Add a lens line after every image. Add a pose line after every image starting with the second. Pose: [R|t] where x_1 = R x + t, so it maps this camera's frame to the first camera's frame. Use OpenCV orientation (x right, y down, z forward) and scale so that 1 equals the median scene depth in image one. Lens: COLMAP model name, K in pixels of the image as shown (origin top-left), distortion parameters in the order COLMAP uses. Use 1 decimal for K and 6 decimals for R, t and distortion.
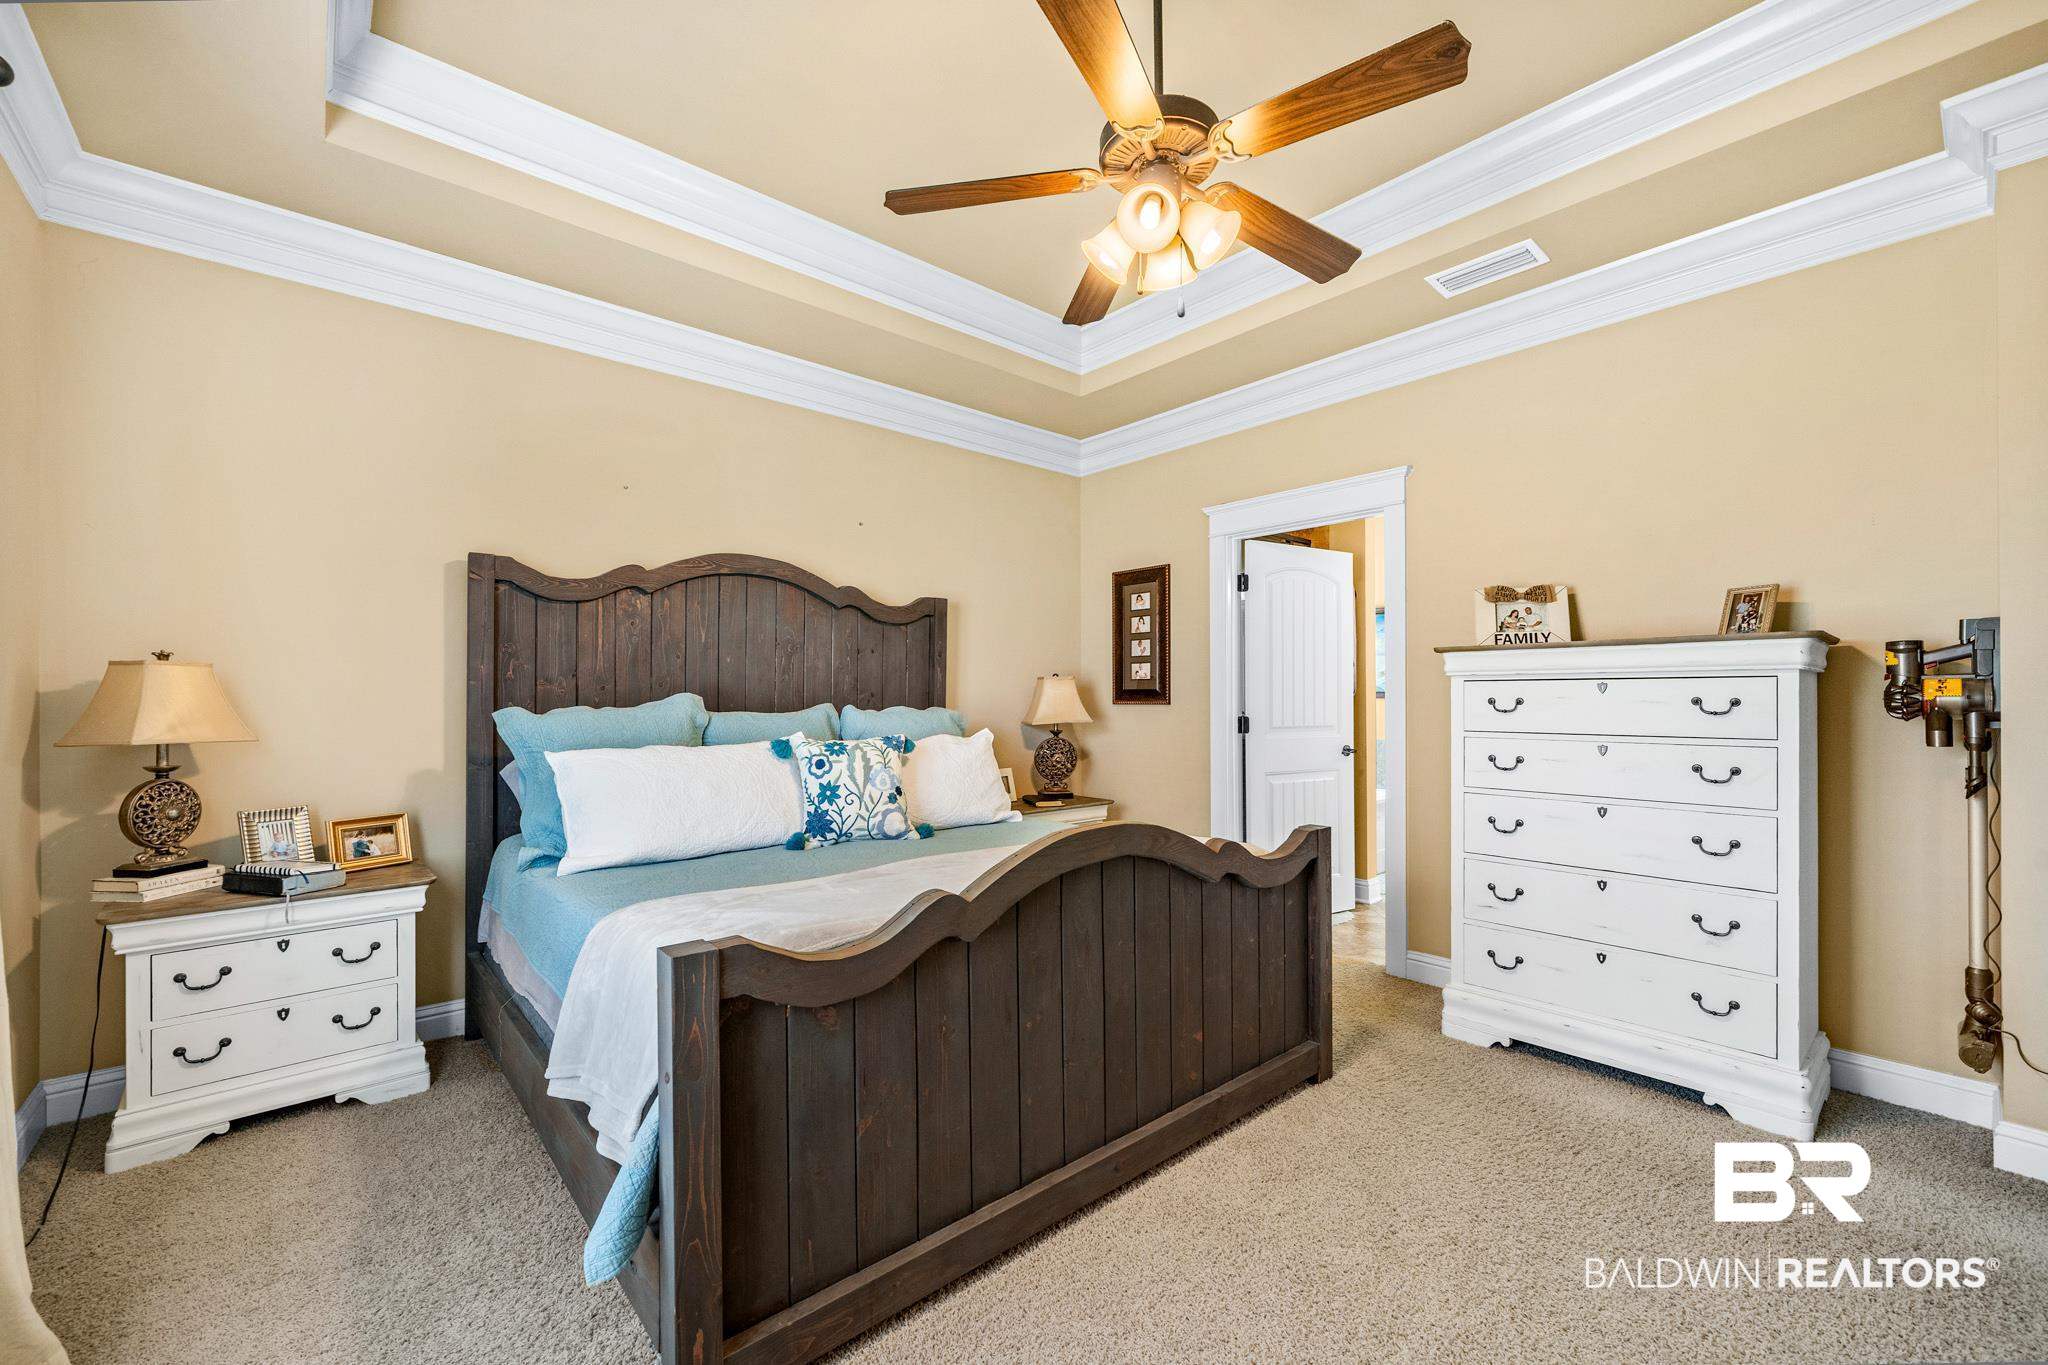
lens RADIAL K [[811.4, 0, 1023.9], [0, 811.4, 695.3], [0, 0, 1]] dist [-0.001180, -0.000149]
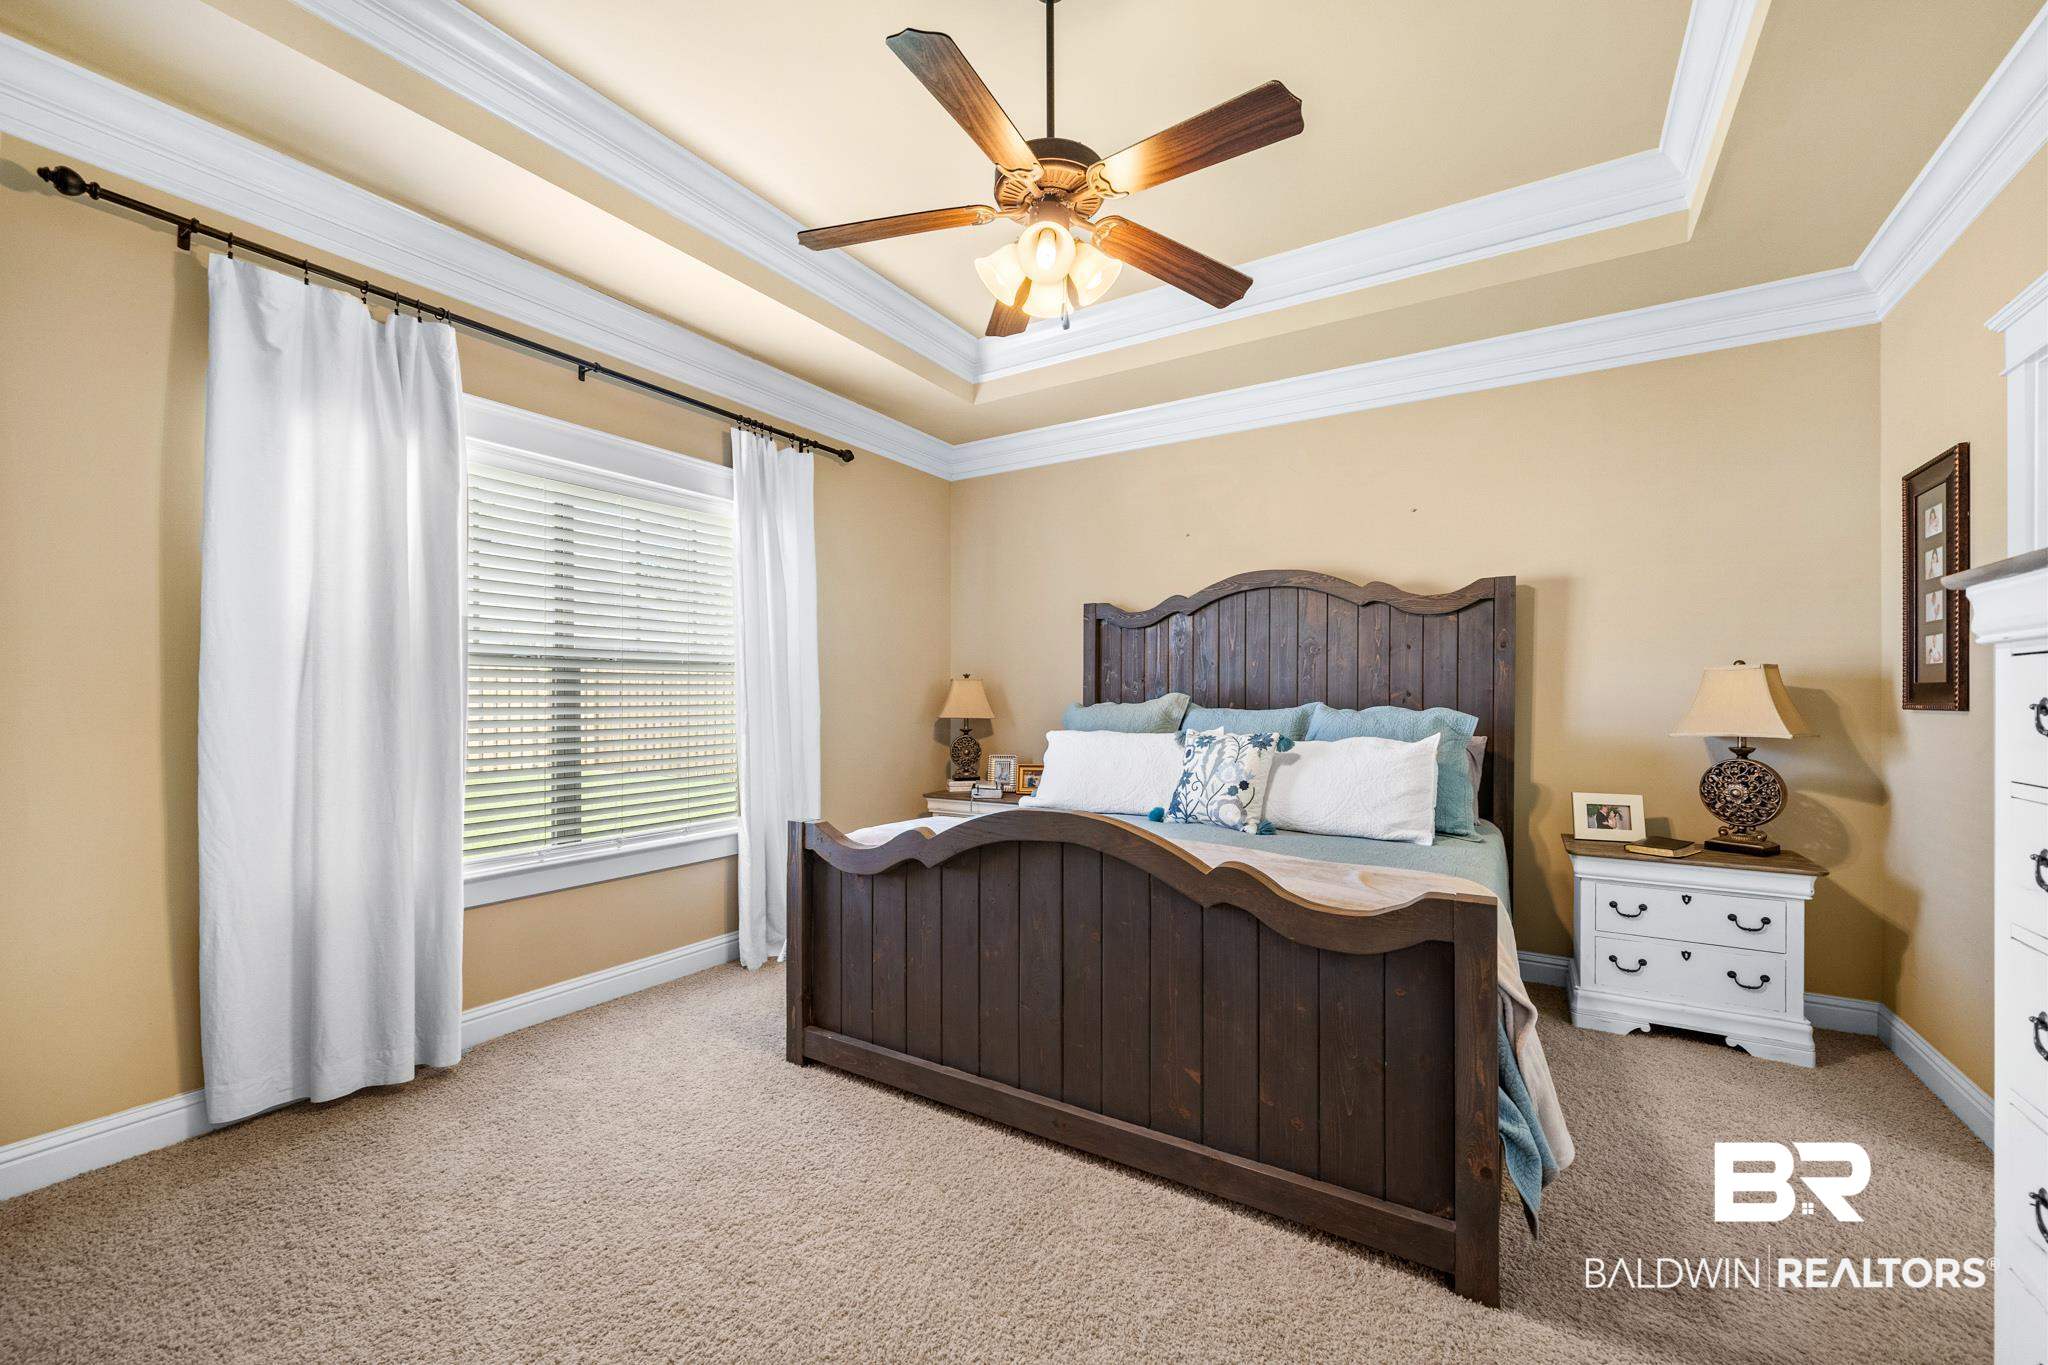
lens RADIAL K [[811.8, 0, 1036.7], [0, 811.8, 689.1], [0, 0, 1]] dist [0.001296, 0.000091]
pose [[0.309430, -0.005822, -0.950904, 0.766657], [0.001486, 0.999983, -0.005639, -0.001396], [0.950921, 0.000332, 0.309433, 0.418244]]
